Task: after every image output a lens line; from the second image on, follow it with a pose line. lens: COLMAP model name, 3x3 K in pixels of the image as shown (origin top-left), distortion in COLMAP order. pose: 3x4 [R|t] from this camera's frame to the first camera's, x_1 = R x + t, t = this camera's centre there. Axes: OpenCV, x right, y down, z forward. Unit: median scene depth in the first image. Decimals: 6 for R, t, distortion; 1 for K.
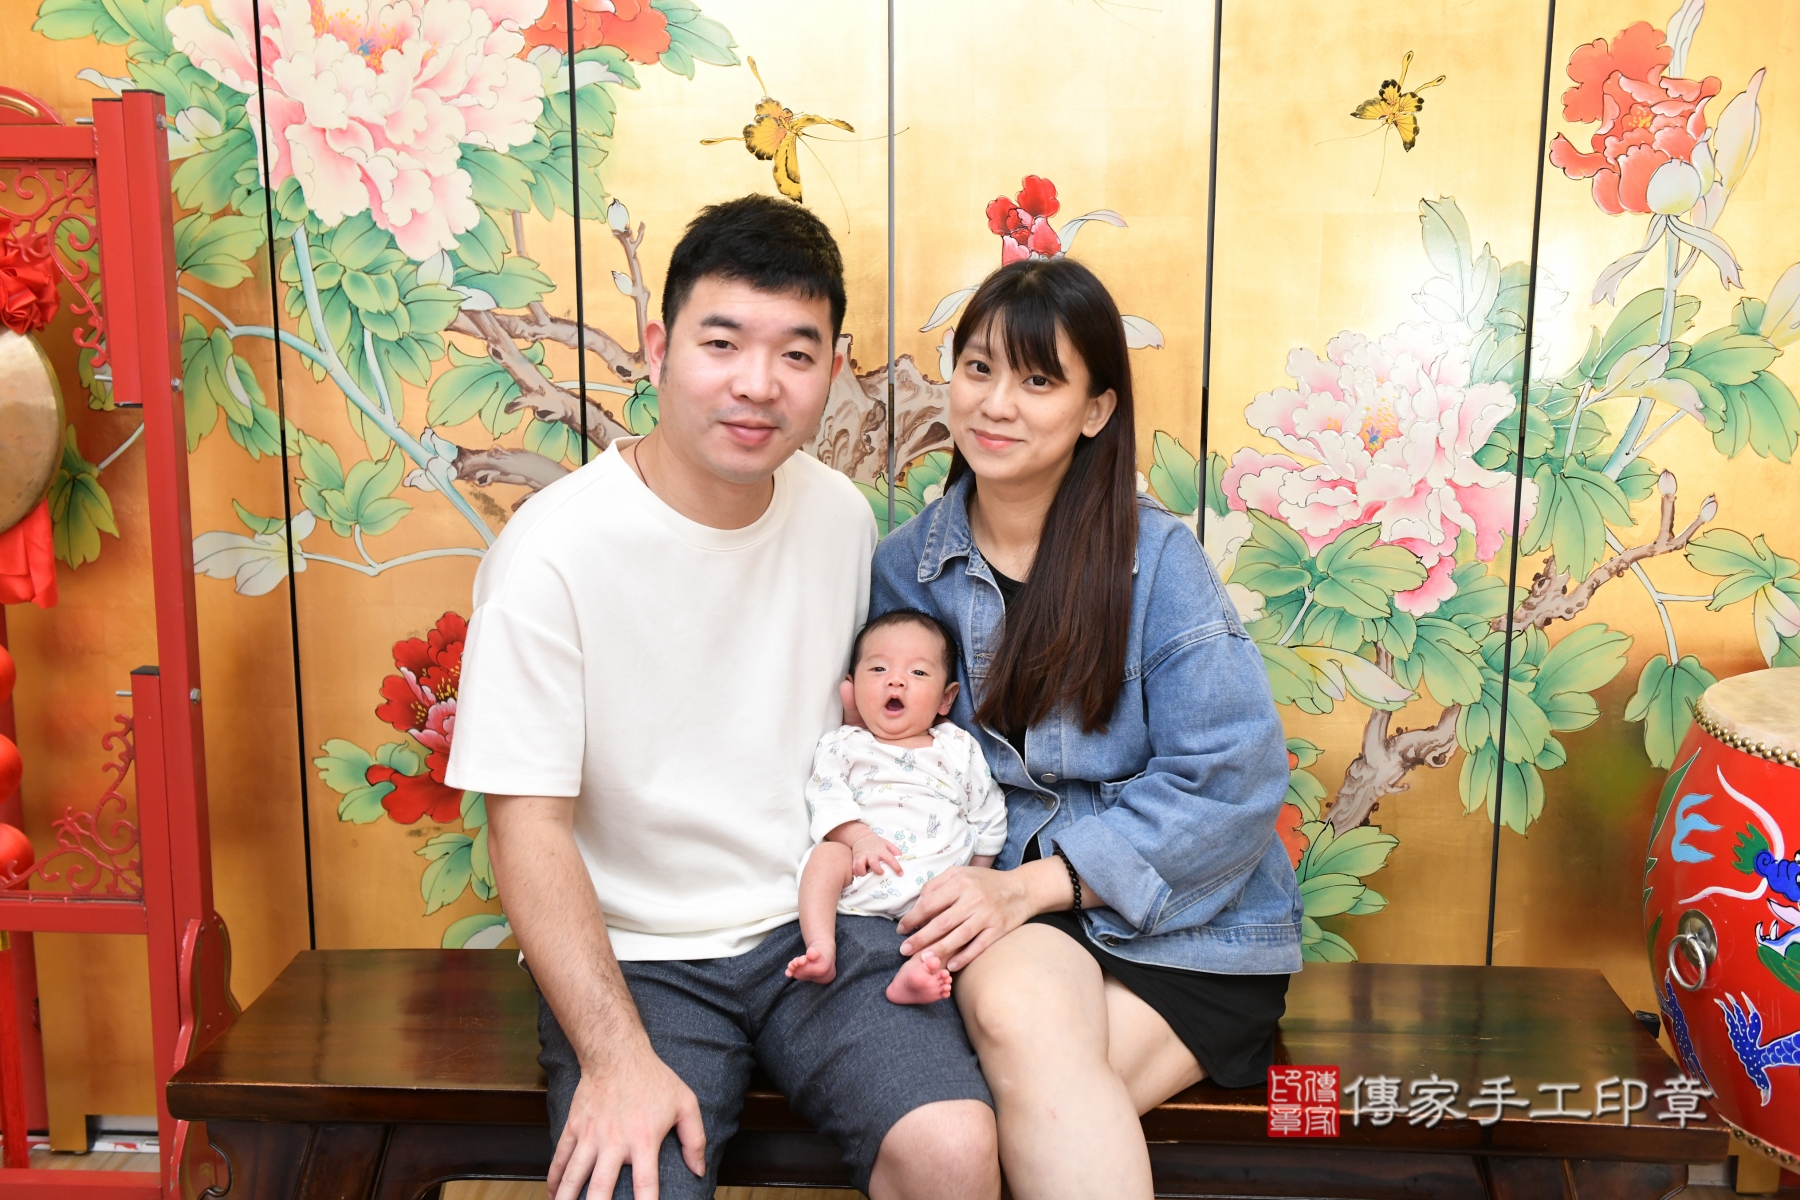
lens RADIAL K [[1795.6, 0, 887.5], [0, 1795.6, 602.1], [0, 0, 1]] dist [0.031317, 0.003862]
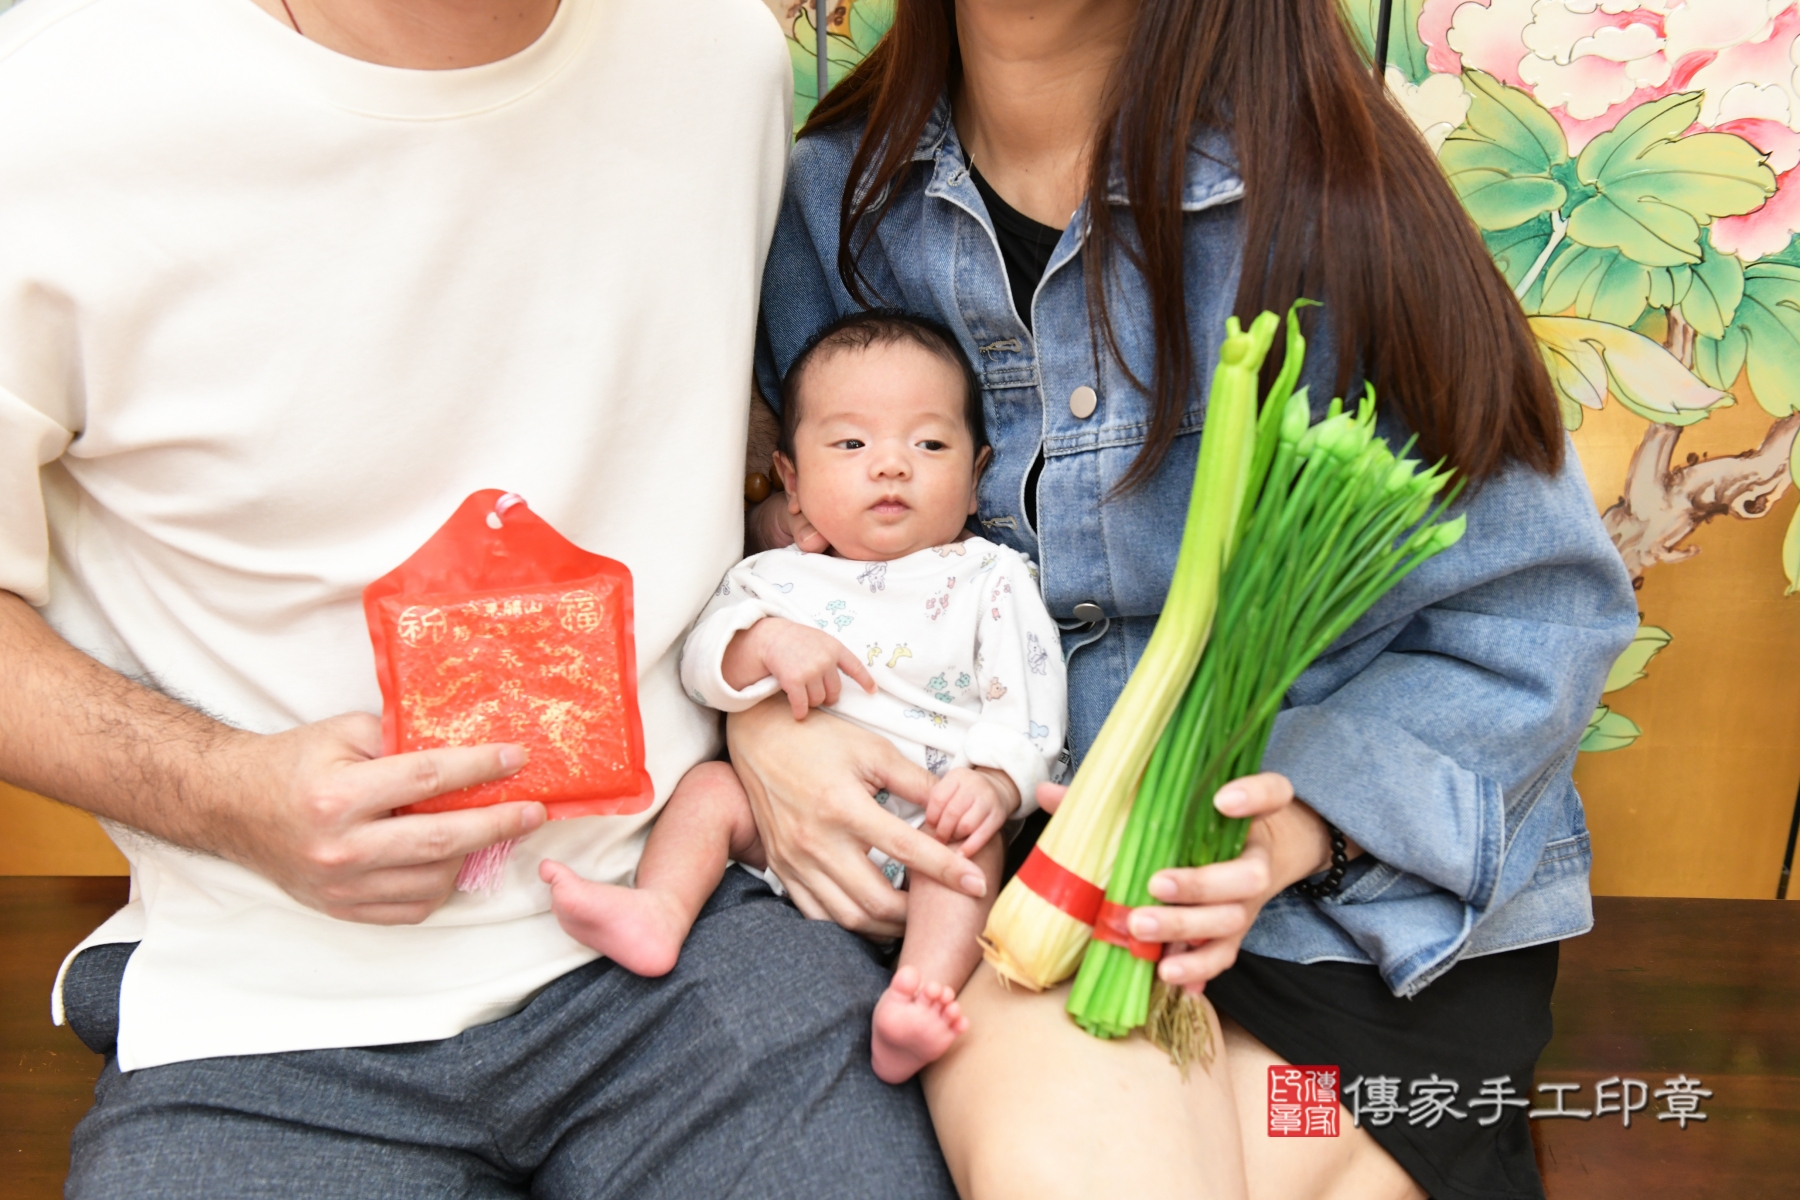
lens RADIAL K [[1933.7, 0, 890.1], [0, 1933.7, 602.8], [0, 0, 1]] dist [0.057948, 0.014672]
pose [[0.999907, -0.009029, 0.010221, 0.015982], [0.006600, 0.976214, 0.216711, -0.022878], [-0.011934, -0.216623, 0.976182, 0.378019]]
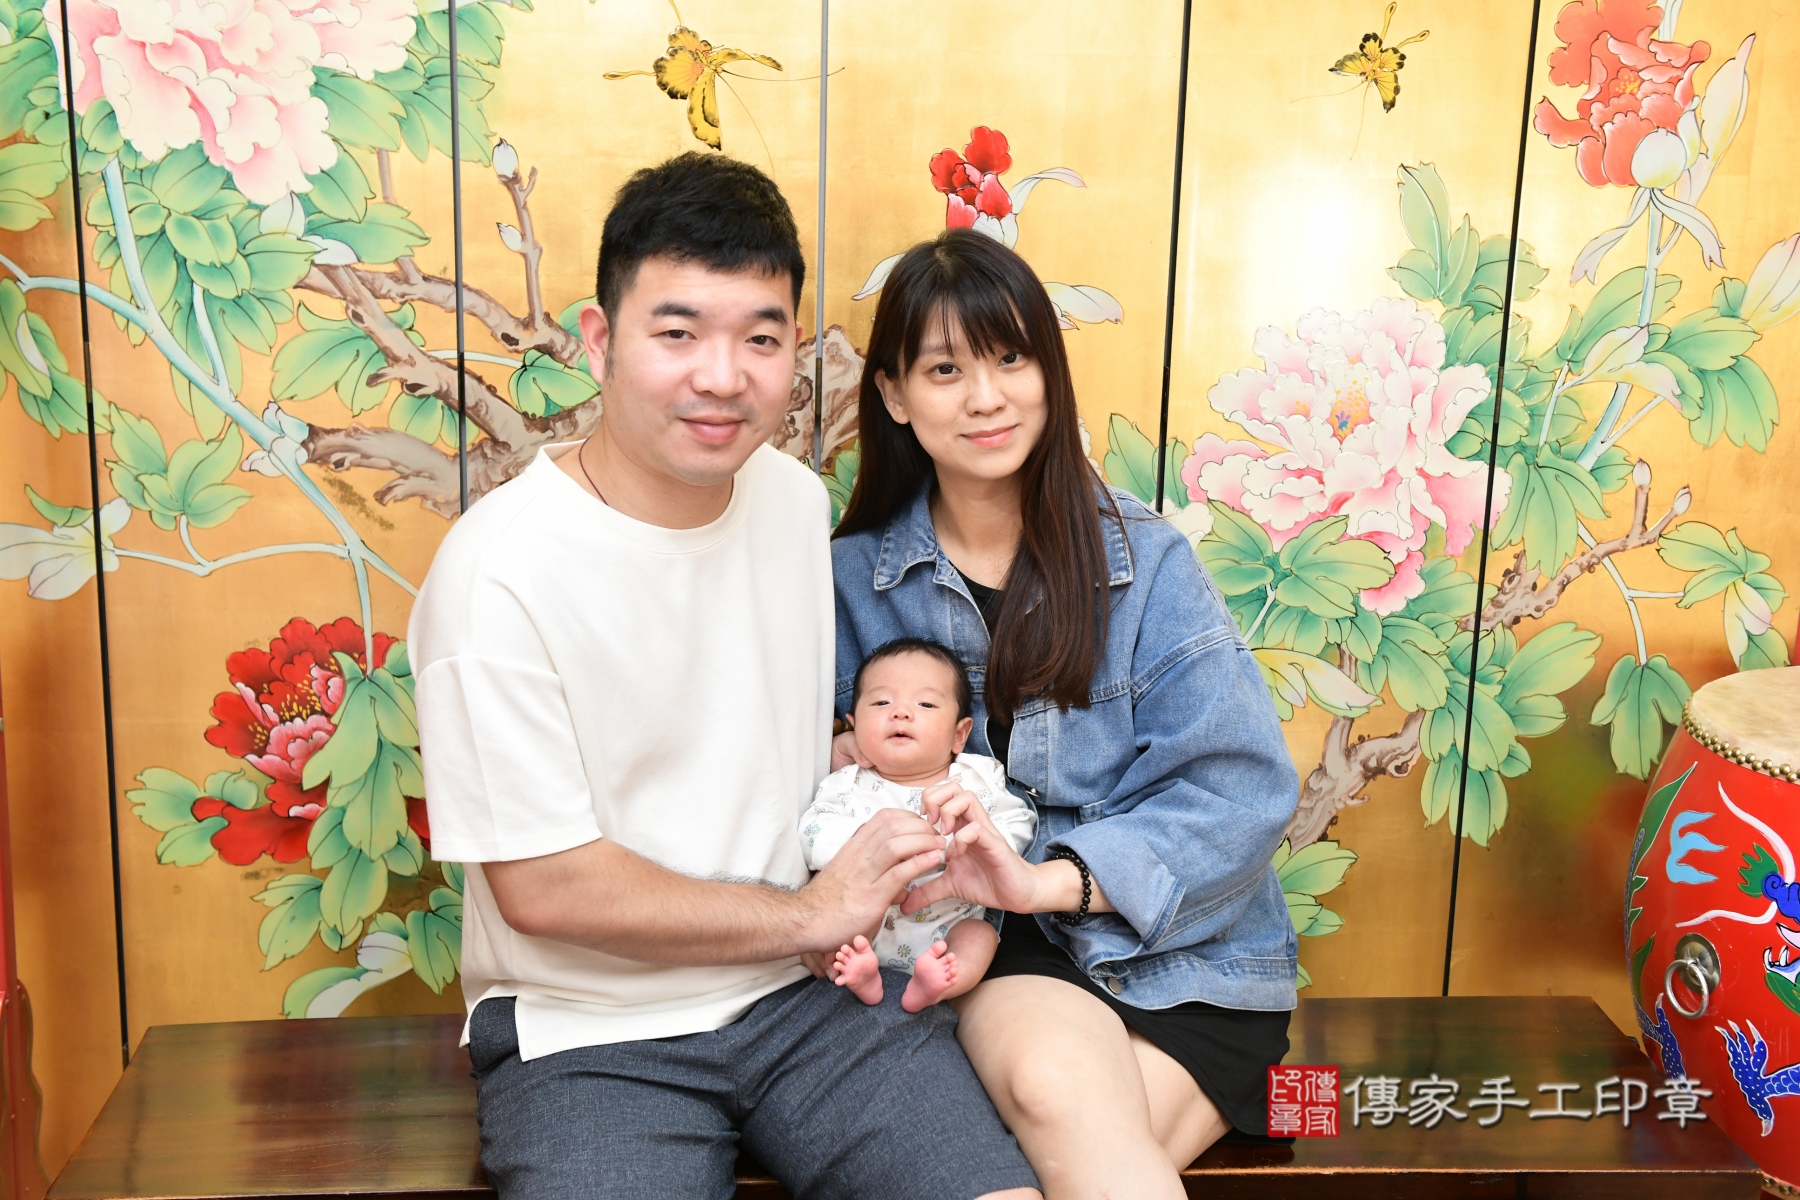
lens RADIAL K [[2059.5, 0, 889.9], [0, 2059.5, 604.2], [0, 0, 1]] dist [0.055596, 0.021807]
pose [[0.988630, -0.007063, 0.150204, -0.116816], [0.001483, 0.999306, 0.037225, -0.038211], [-0.150363, -0.036579, 0.987954, -0.011126]]
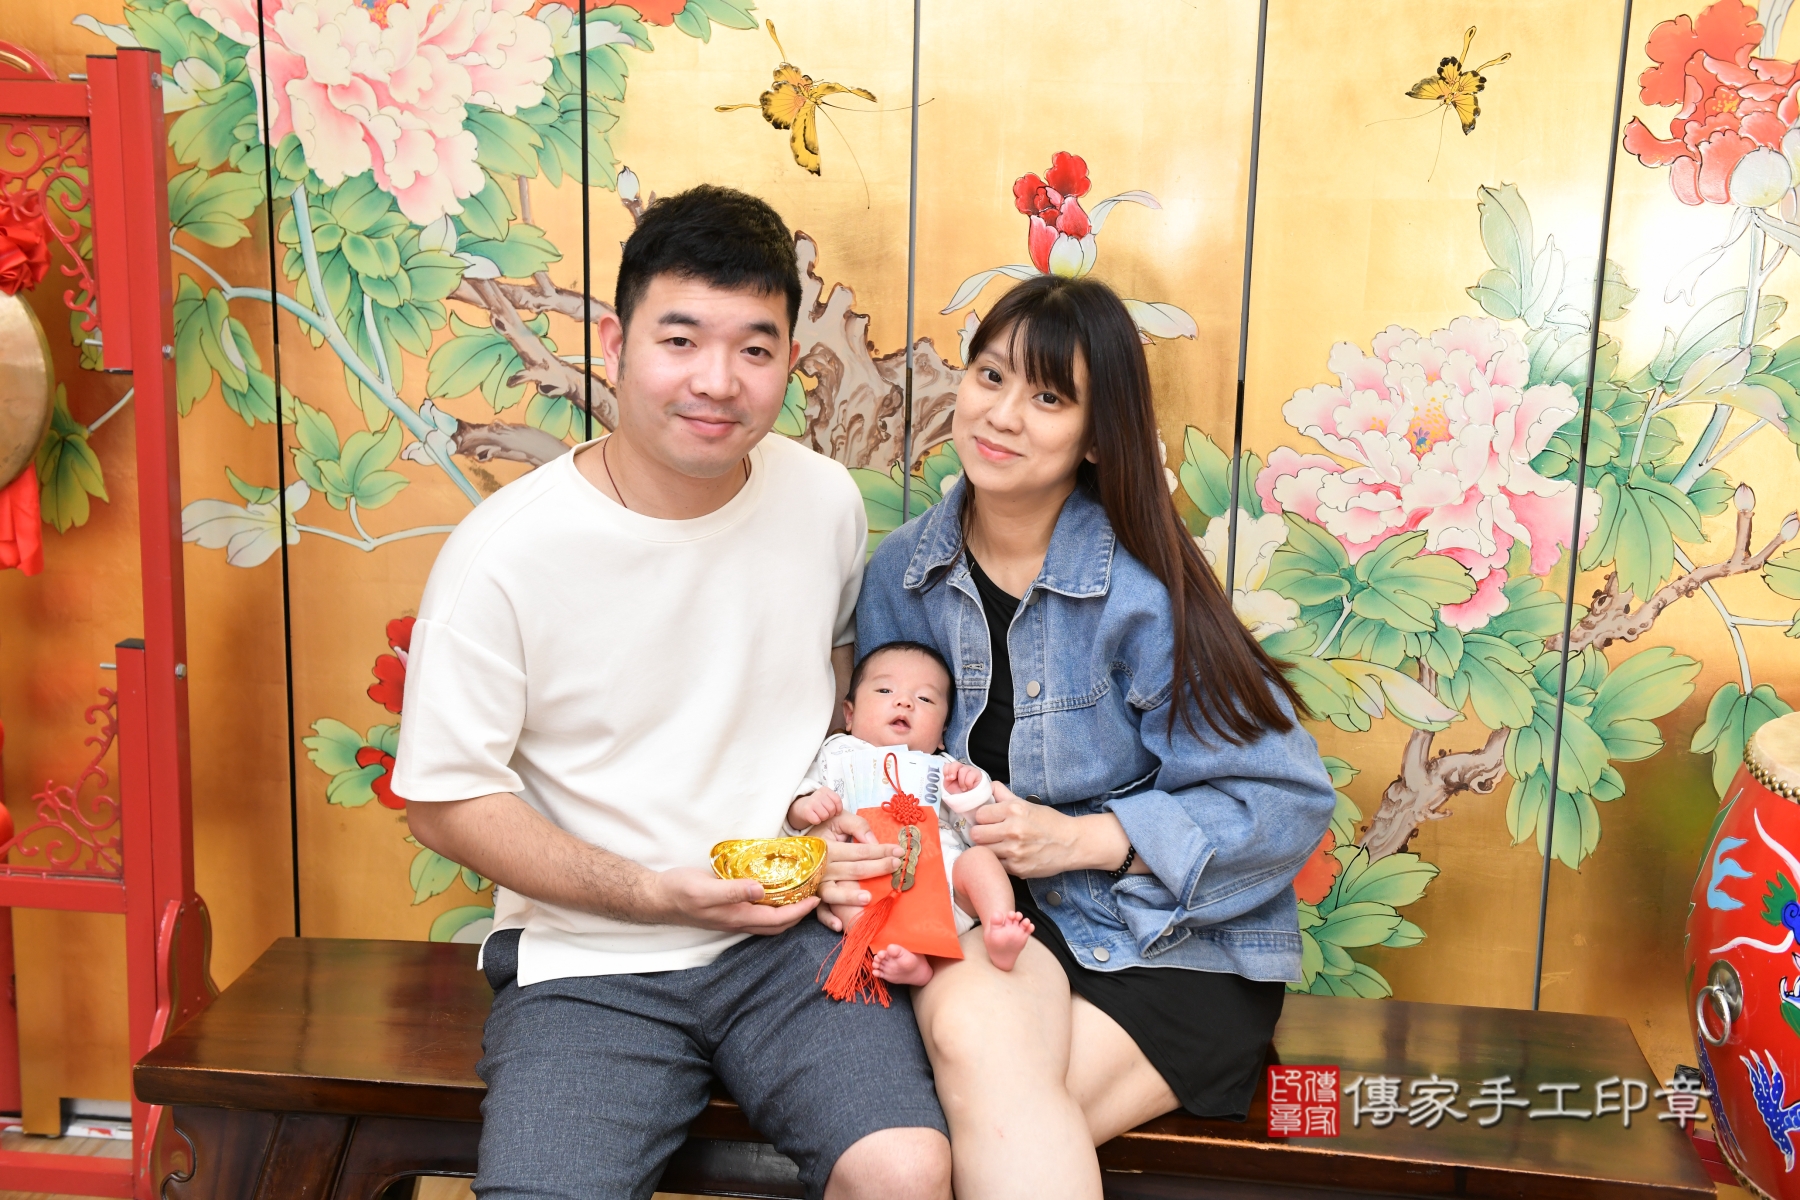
lens RADIAL K [[2107.5, 0, 887.9], [0, 2107.5, 599.1], [0, 0, 1]] dist [0.088527, 0.010794]
pose [[0.997594, 0.033785, -0.060542, 0.062484], [-0.032264, 0.999143, 0.025922, -0.028007], [0.061365, -0.023906, 0.997829, -0.116156]]
